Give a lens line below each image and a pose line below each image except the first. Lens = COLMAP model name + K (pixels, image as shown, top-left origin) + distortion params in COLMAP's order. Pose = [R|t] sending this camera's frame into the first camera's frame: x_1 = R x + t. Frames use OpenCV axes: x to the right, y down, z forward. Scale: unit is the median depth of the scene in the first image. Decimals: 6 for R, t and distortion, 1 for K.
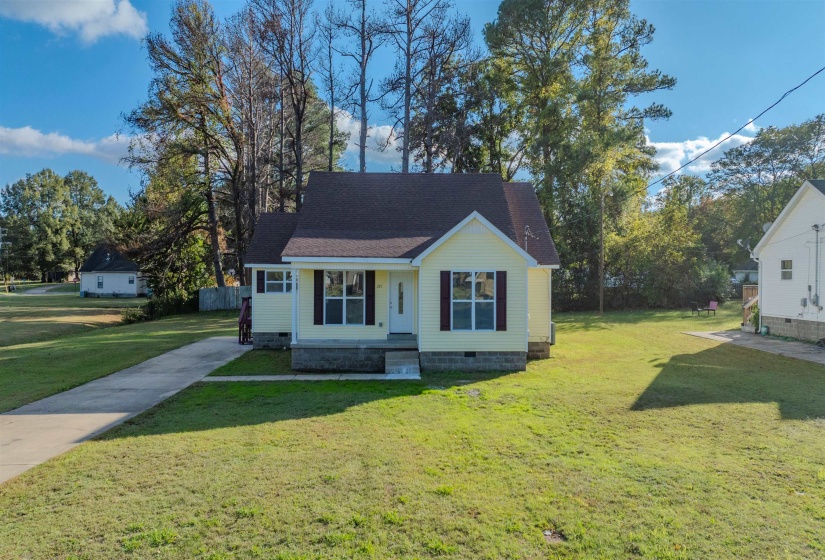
lens RADIAL K [[370.2, 0, 464.0], [0, 370.2, 281.6], [0, 0, 1]] dist [-0.013457, -0.000039]
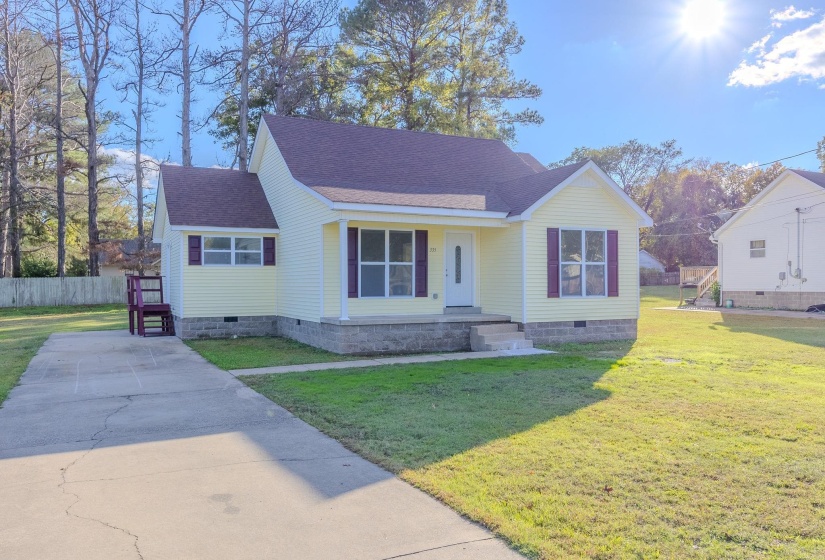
lens RADIAL K [[366.3, 0, 412.5], [0, 366.3, 280.0], [0, 0, 1]] dist [0.000323, 0.000130]
pose [[0.958755, 0.009402, 0.284080, -0.502723], [-0.012203, 0.999893, 0.008092, 0.073841], [-0.283973, -0.011224, 0.958767, 0.231151]]
